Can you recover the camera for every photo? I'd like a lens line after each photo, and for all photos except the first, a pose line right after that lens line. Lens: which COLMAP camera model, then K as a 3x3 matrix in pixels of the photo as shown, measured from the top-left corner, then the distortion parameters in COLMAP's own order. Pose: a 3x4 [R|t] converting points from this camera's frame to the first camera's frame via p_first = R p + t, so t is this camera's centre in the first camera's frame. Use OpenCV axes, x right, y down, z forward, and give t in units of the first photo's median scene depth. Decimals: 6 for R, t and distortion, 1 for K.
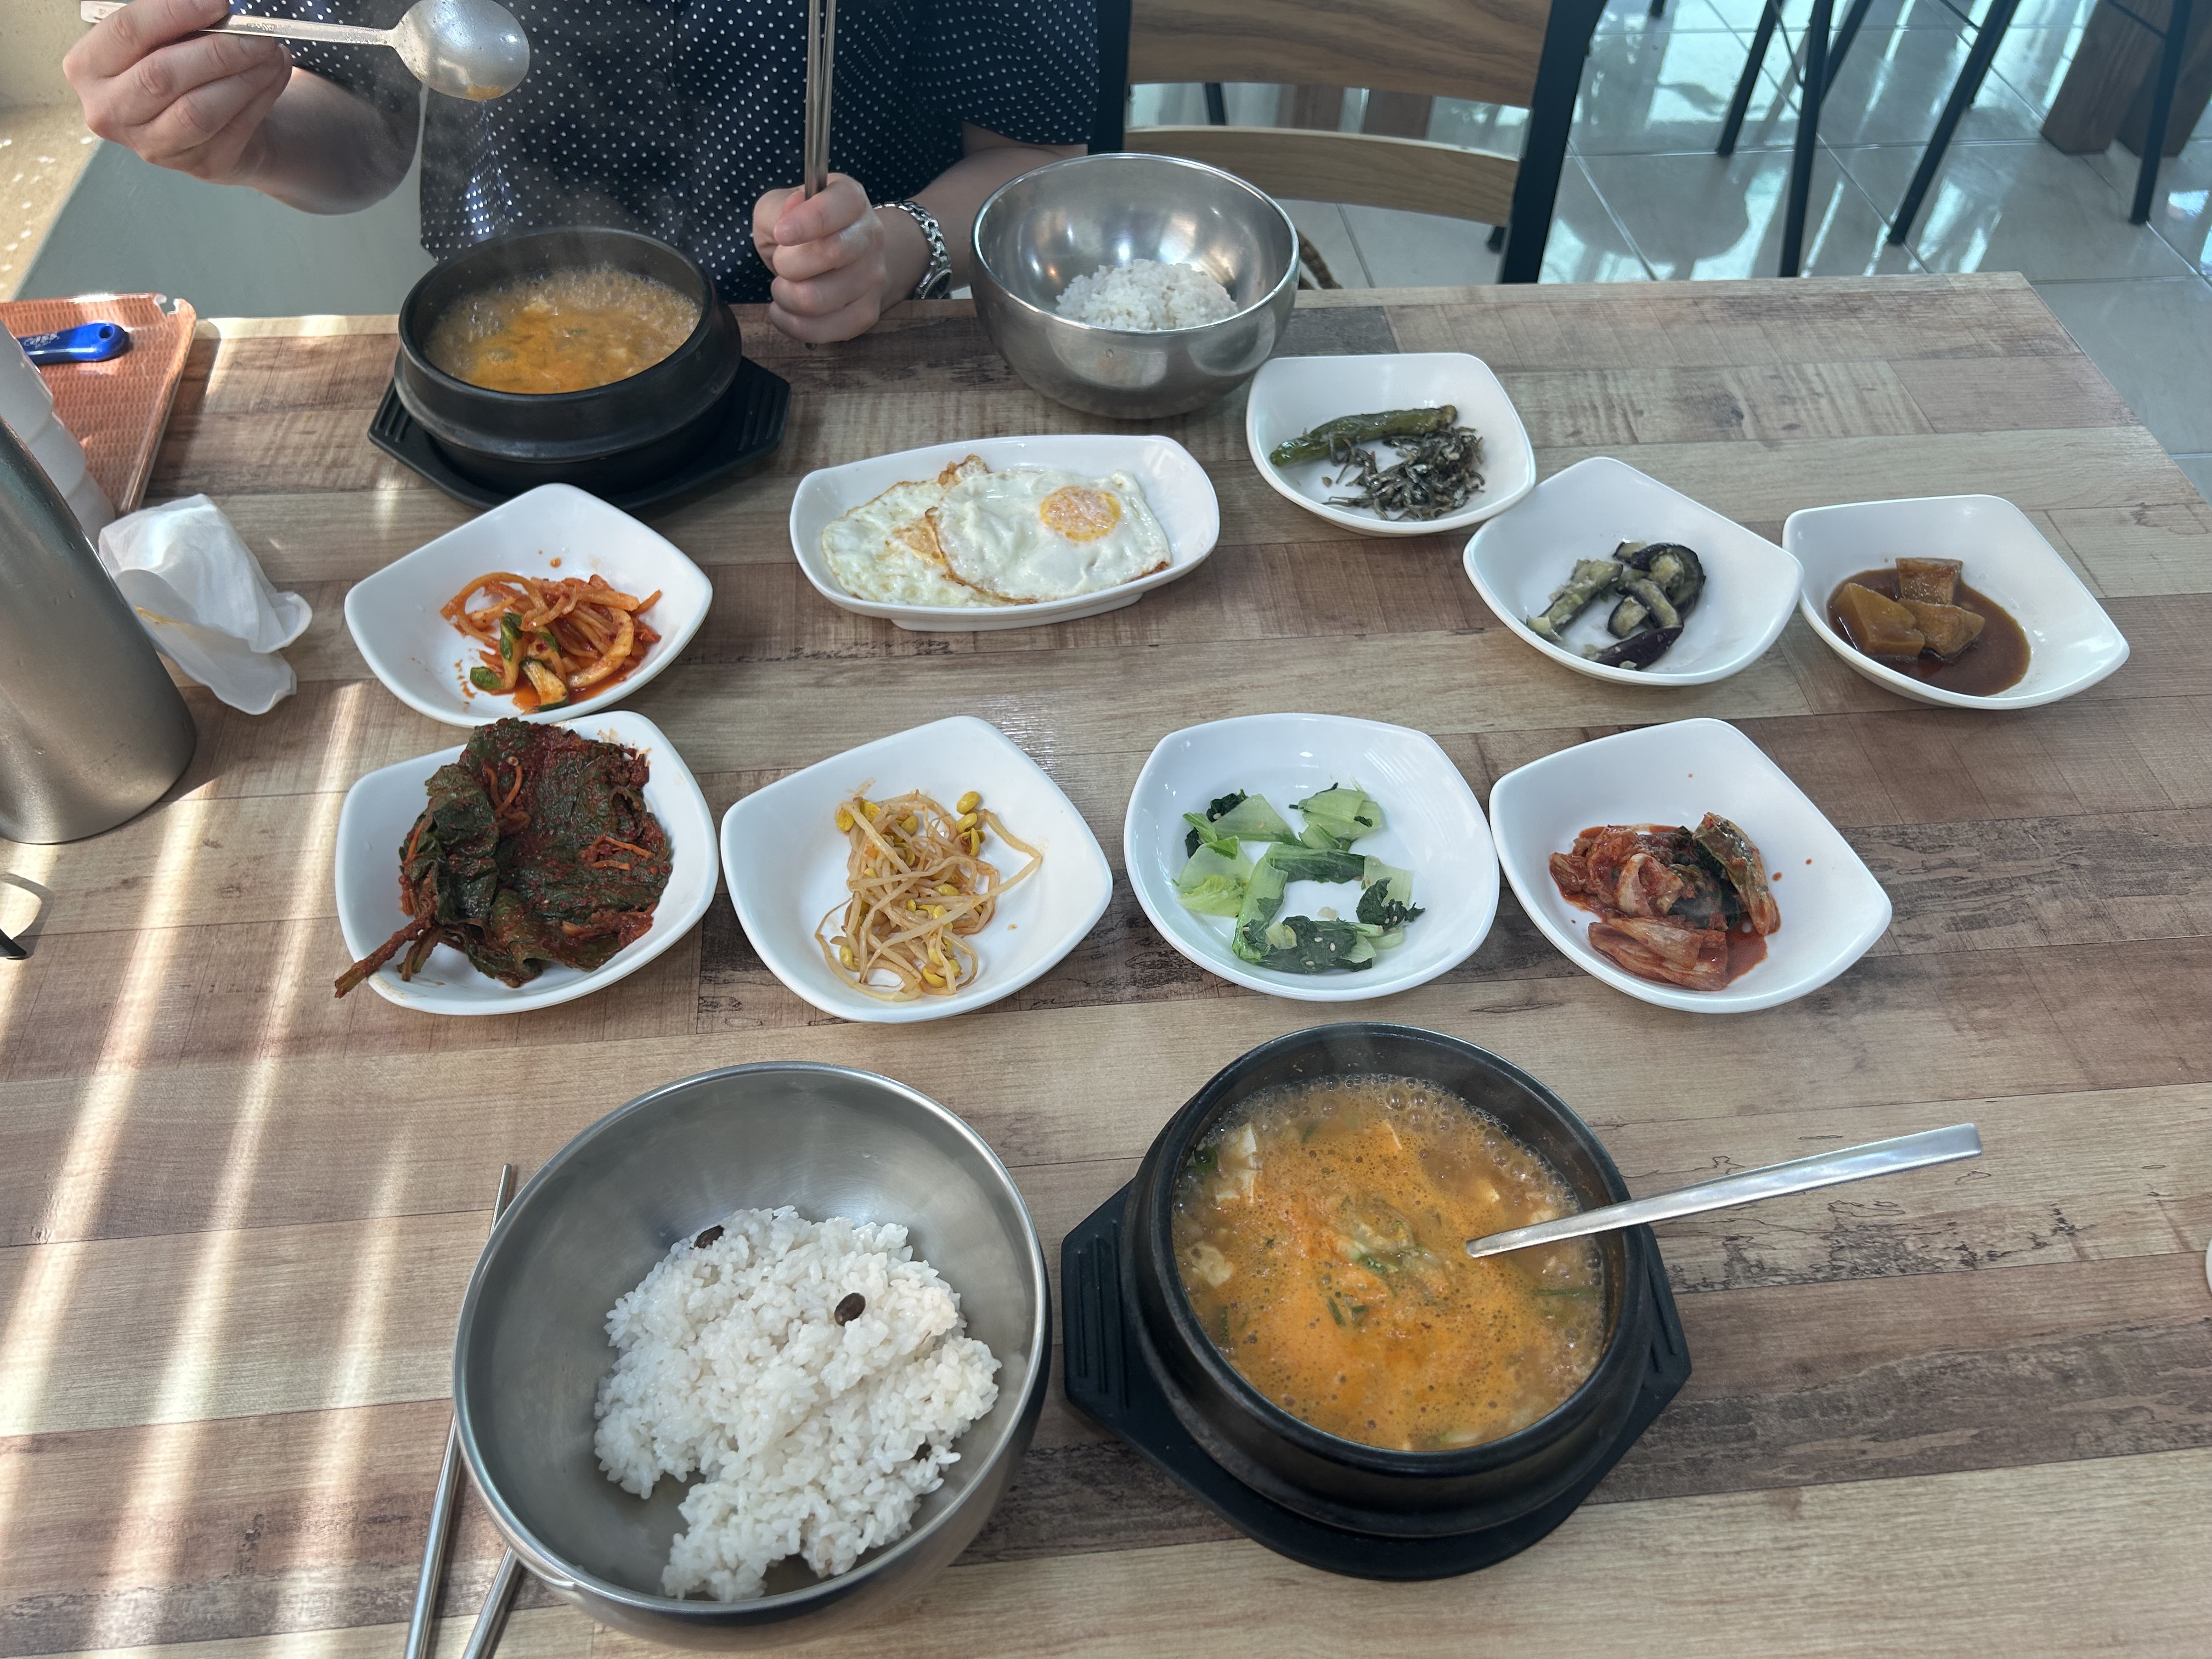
lens RADIAL K [[1771.7, 0, 1106.0], [0, 1771.7, 829.5], [0, 0, 1]] dist [0.010523, 0.012596]
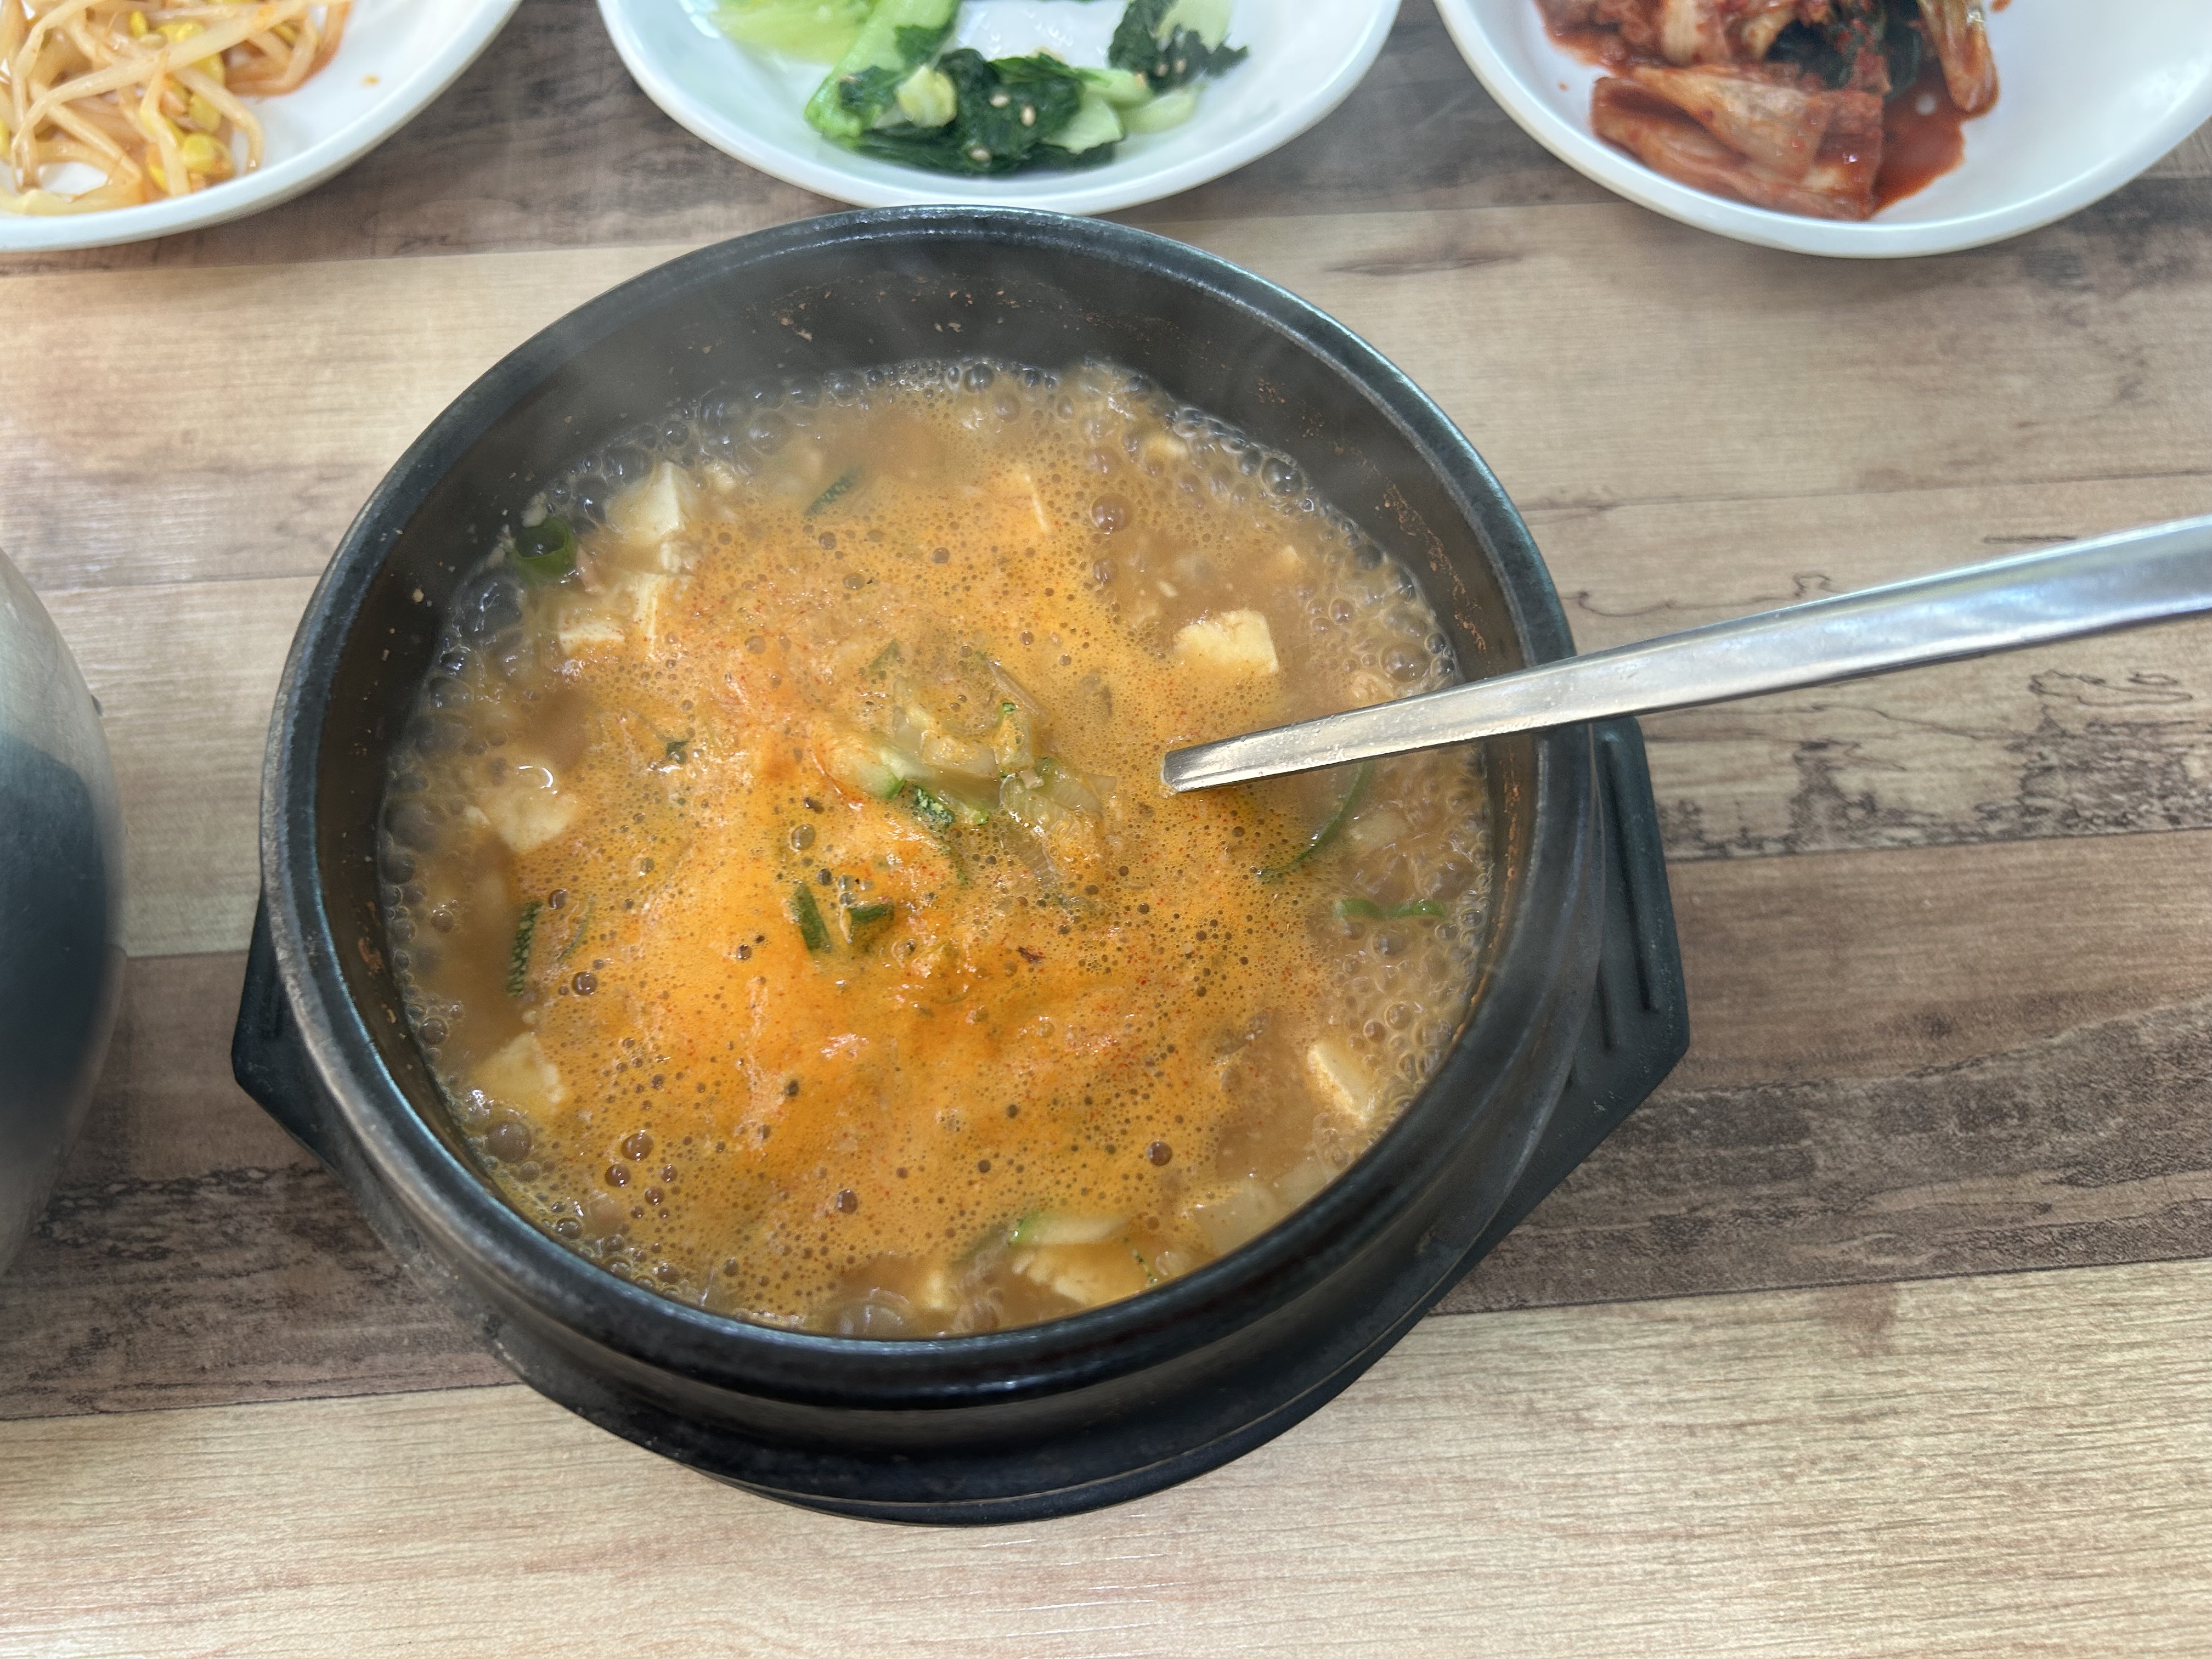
lens RADIAL K [[1784.4, 0, 1106.0], [0, 1784.4, 829.5], [0, 0, 1]] dist [-0.002275, -0.010301]
pose [[0.999074, 0.022284, -0.036799, 0.201261], [-0.010106, 0.953019, 0.302743, 0.121600], [0.041816, -0.302091, 0.952361, 0.589627]]
